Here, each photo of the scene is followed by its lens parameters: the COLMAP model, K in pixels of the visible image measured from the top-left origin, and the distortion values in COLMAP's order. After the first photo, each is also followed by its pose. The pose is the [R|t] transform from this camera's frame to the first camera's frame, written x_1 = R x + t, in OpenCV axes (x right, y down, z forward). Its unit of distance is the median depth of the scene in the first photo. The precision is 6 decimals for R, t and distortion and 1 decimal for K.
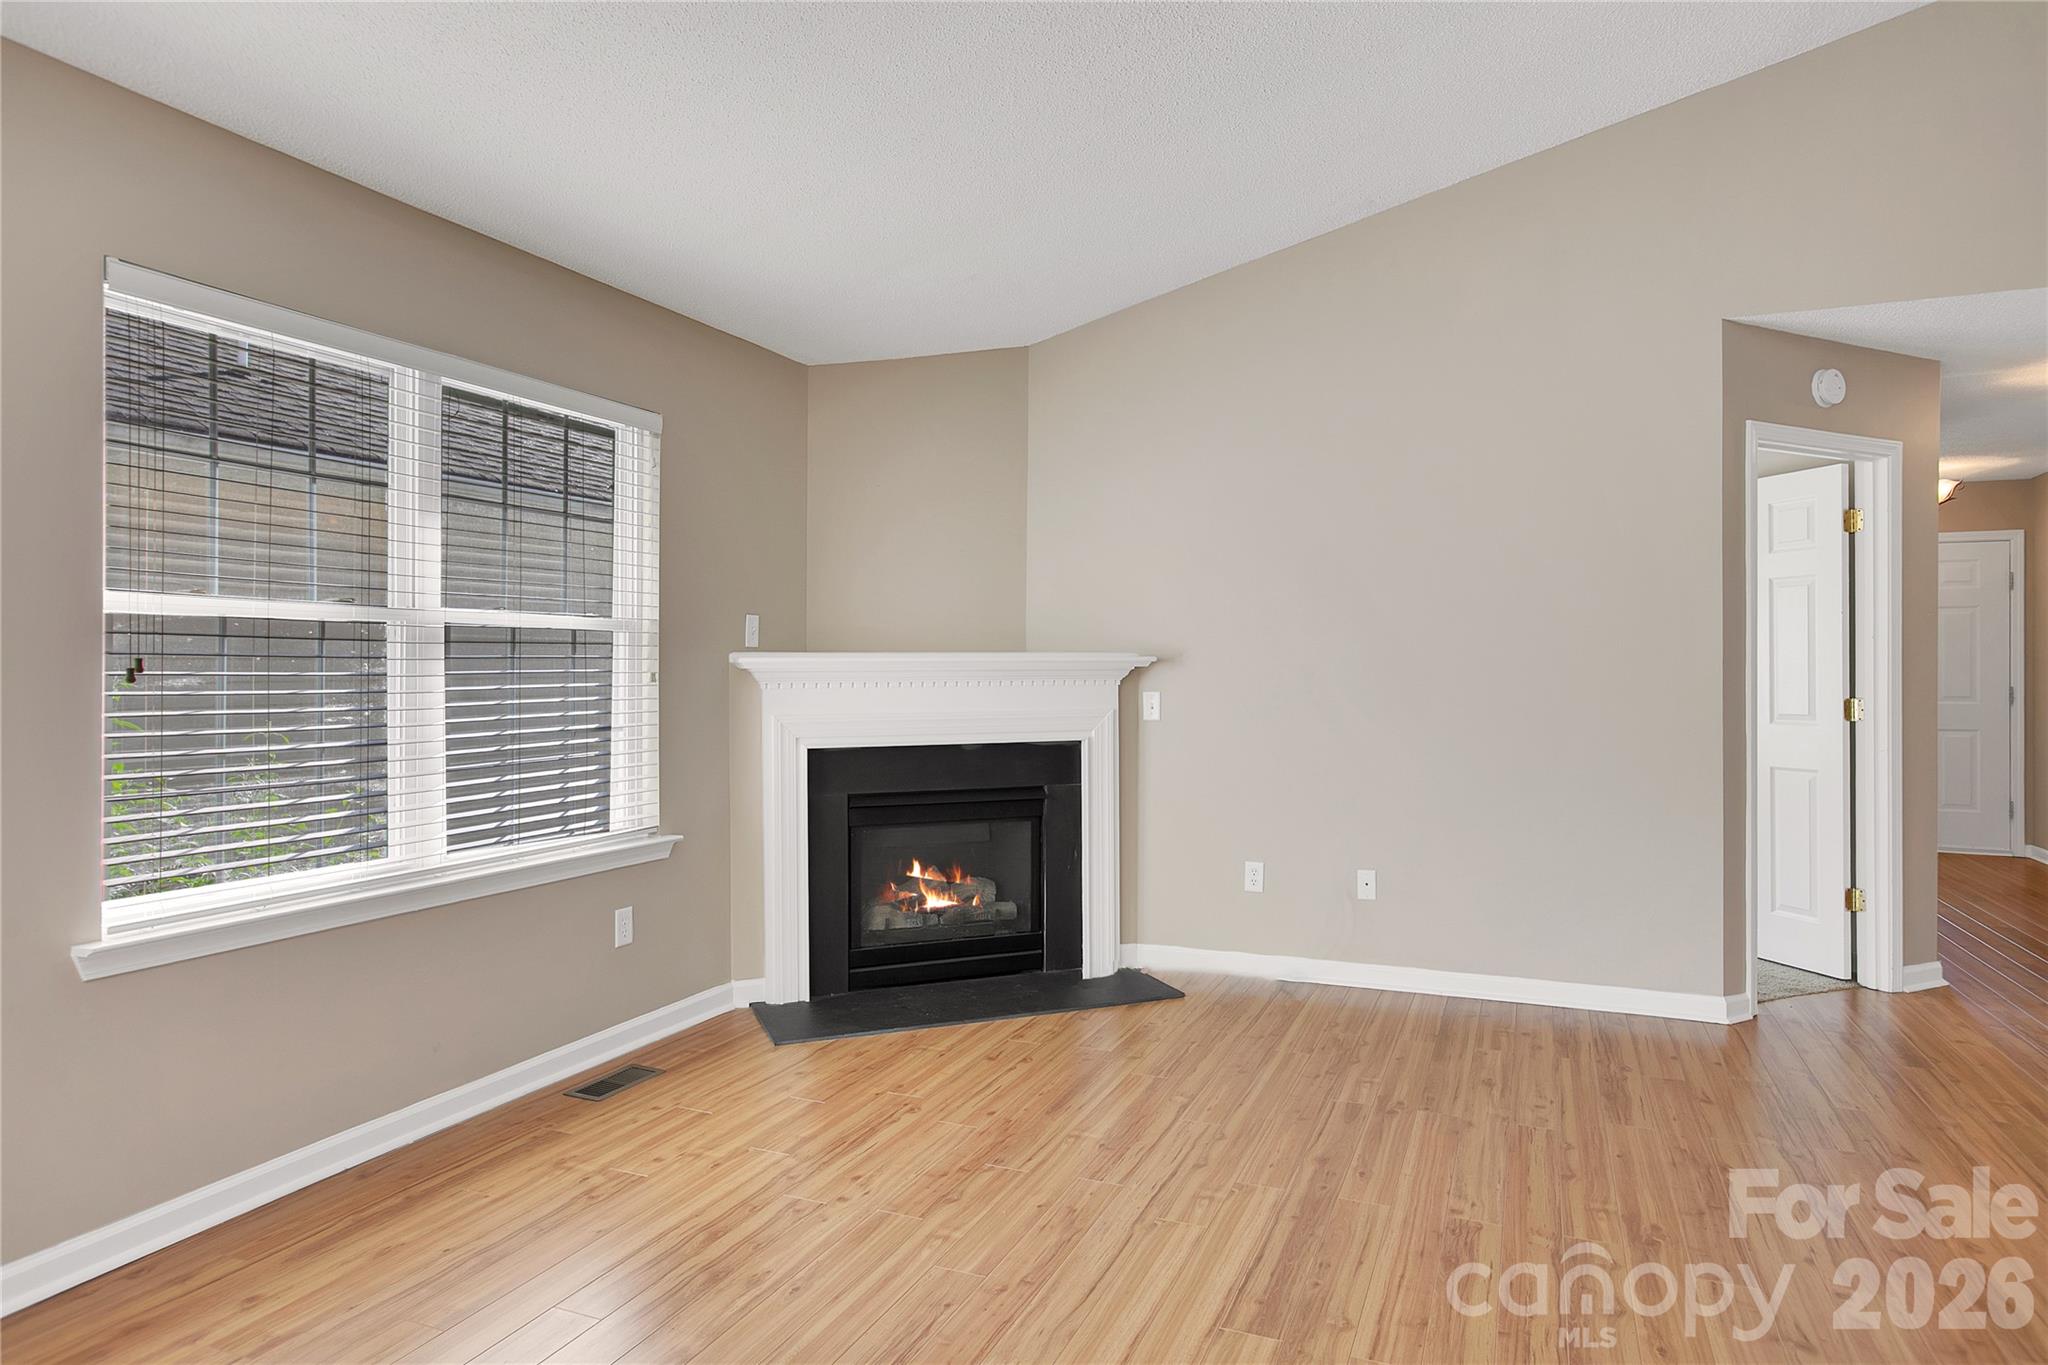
lens RADIAL K [[1198.6, 0, 1023.0], [0, 1198.6, 677.3], [0, 0, 1]] dist [-0.045604, 0.044537]
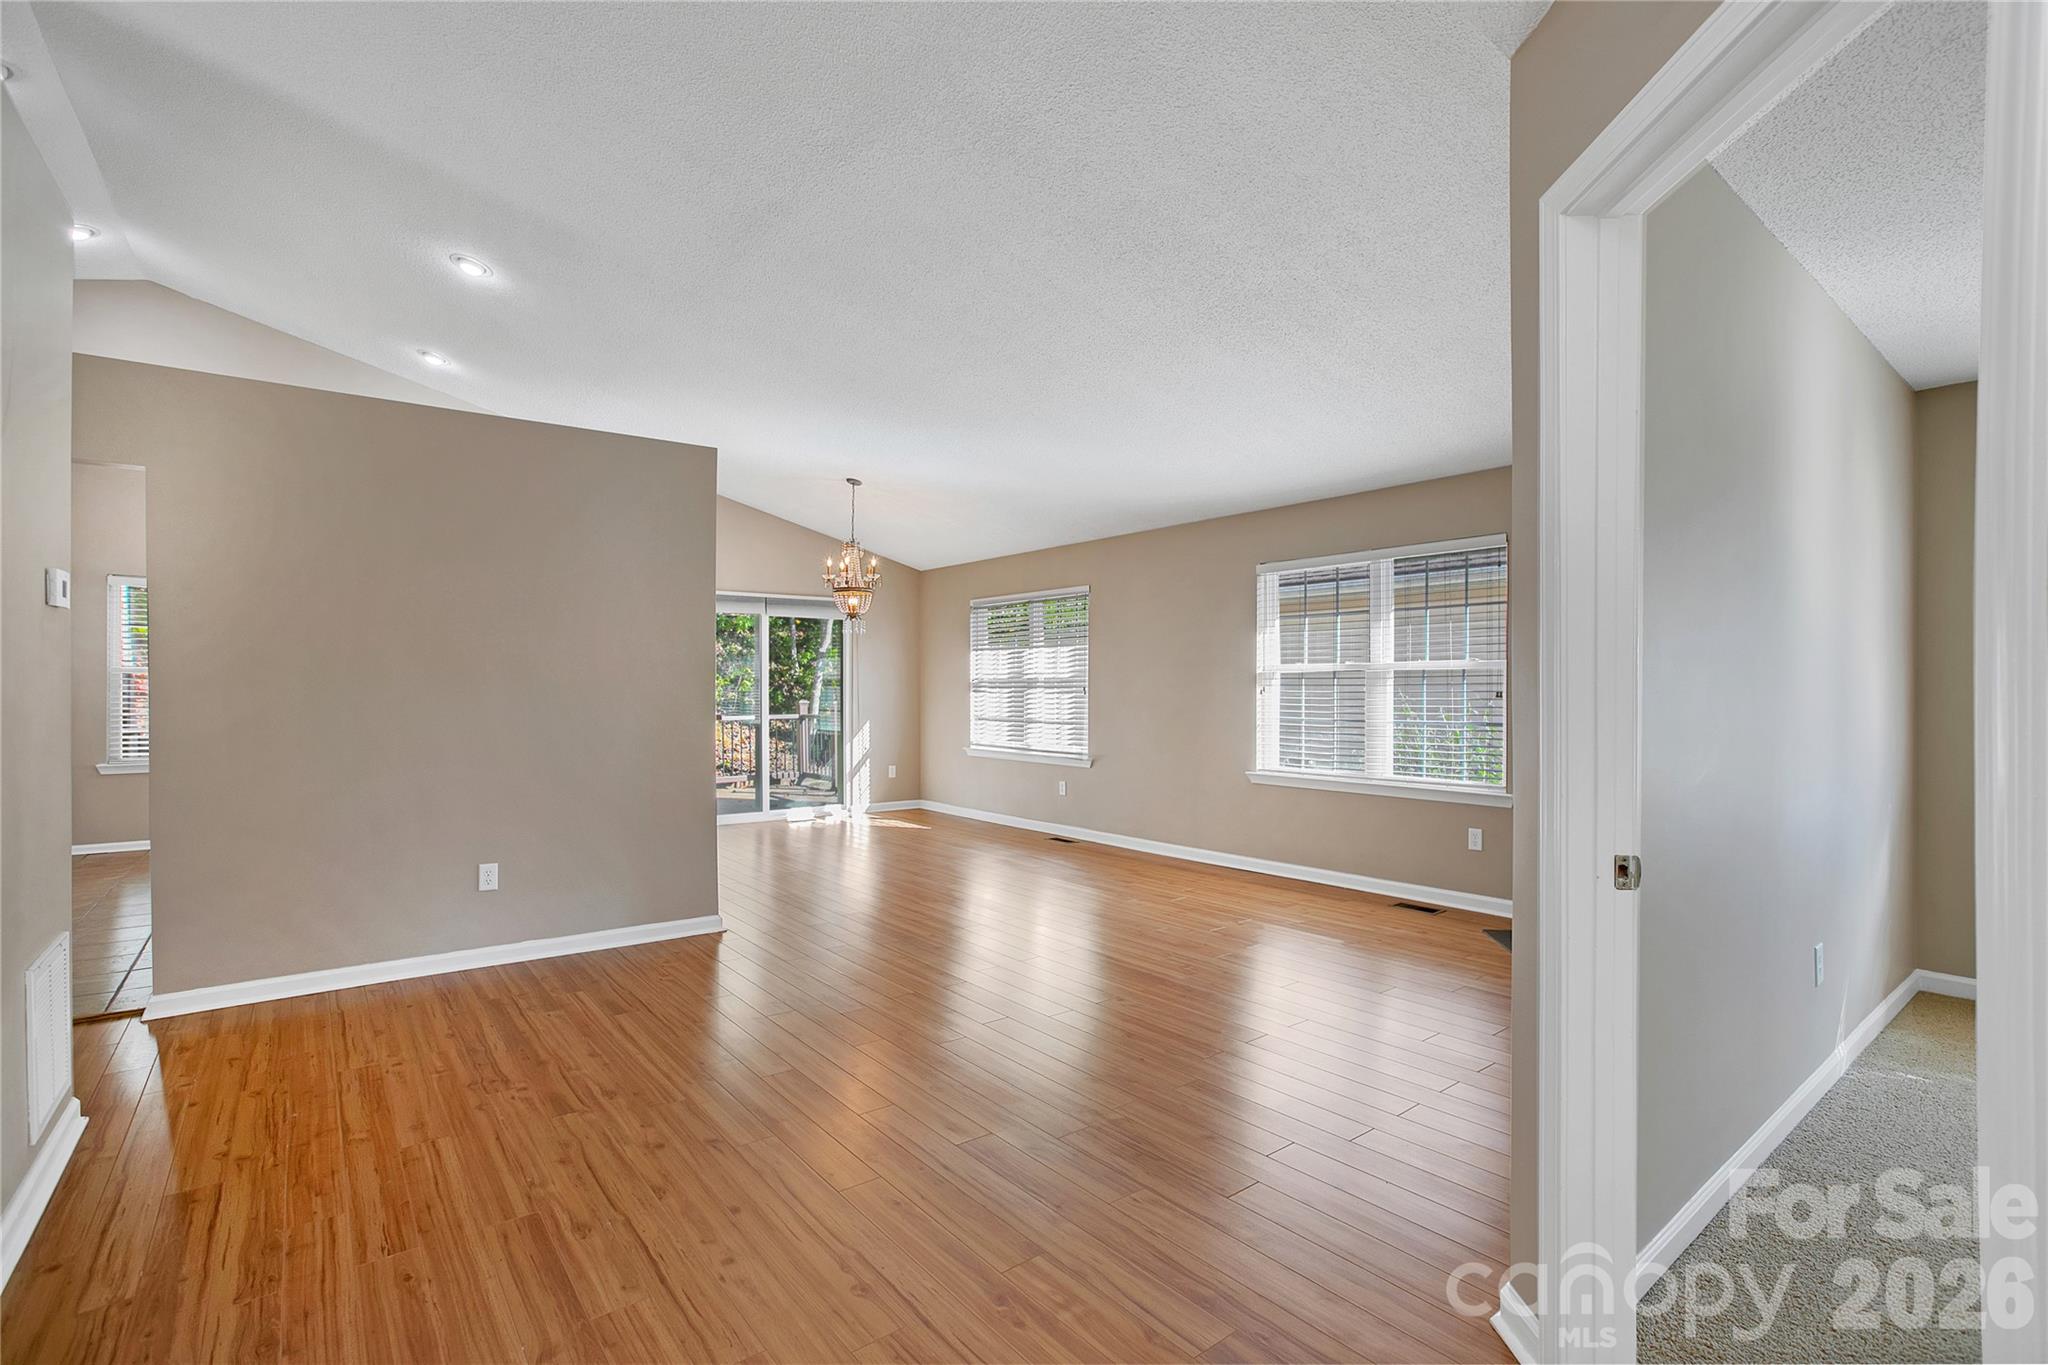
lens RADIAL K [[987.1, 0, 1031.4], [0, 987.1, 677.5], [0, 0, 1]] dist [-0.048421, 0.022919]
pose [[-0.496340, -0.010106, -0.868070, 1.084536], [-0.004544, 0.999949, -0.009043, -0.008738], [0.868117, -0.000543, -0.496360, 1.025331]]
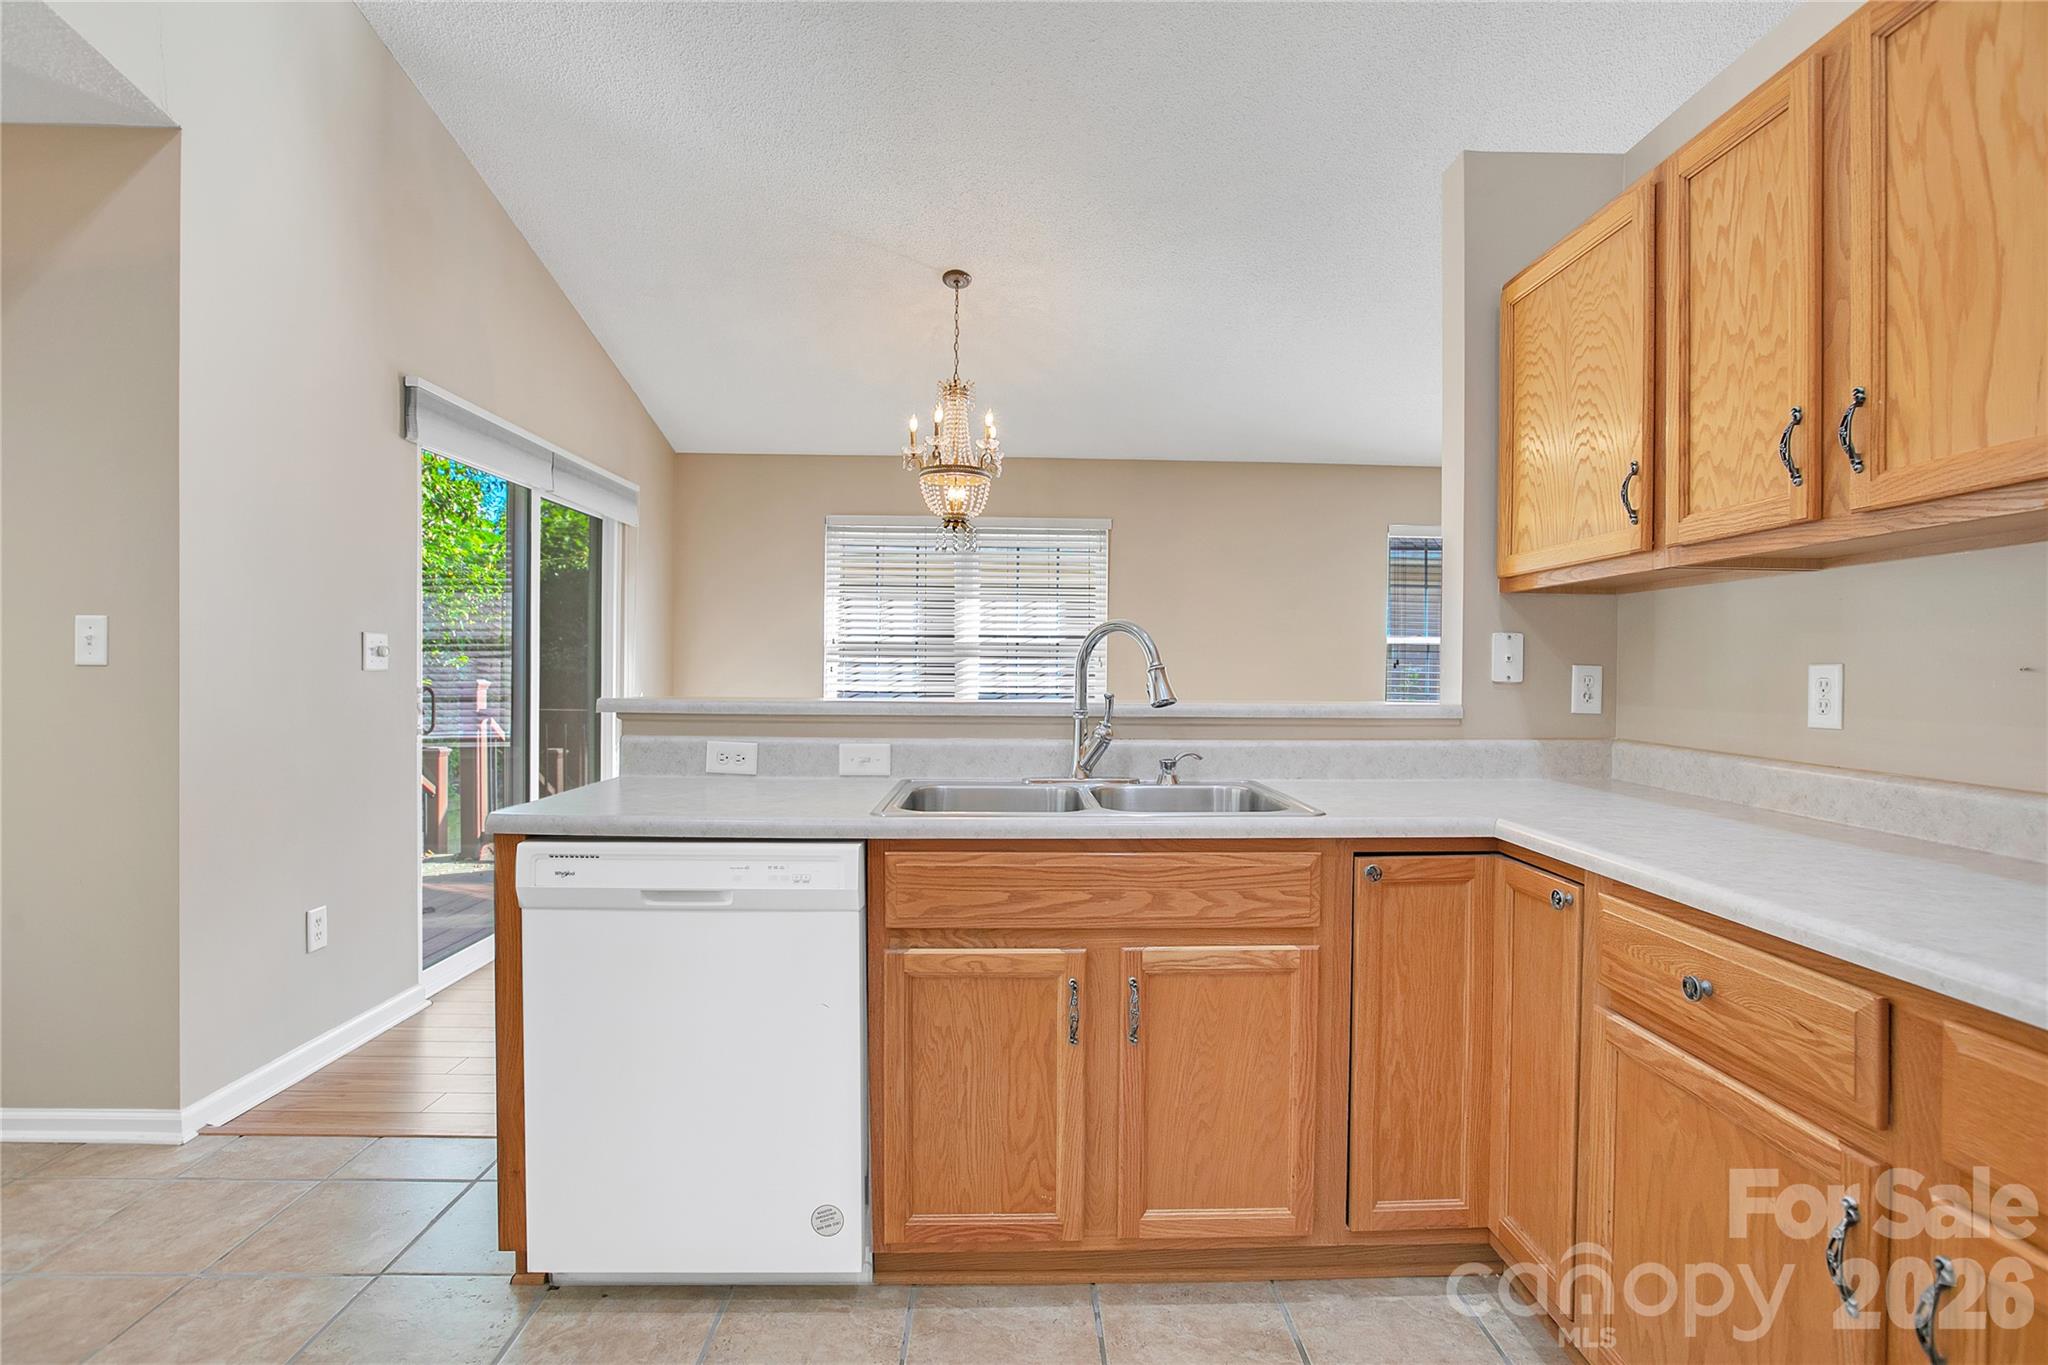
lens RADIAL K [[987.1, 0, 1031.4], [0, 987.1, 677.5], [0, 0, 1]] dist [-0.048421, 0.022919]
pose [[0.401844, 0.011780, -0.915633, 0.638075], [-0.014702, 0.999871, 0.006411, 0.015564], [0.915590, 0.010885, 0.401965, -0.464662]]
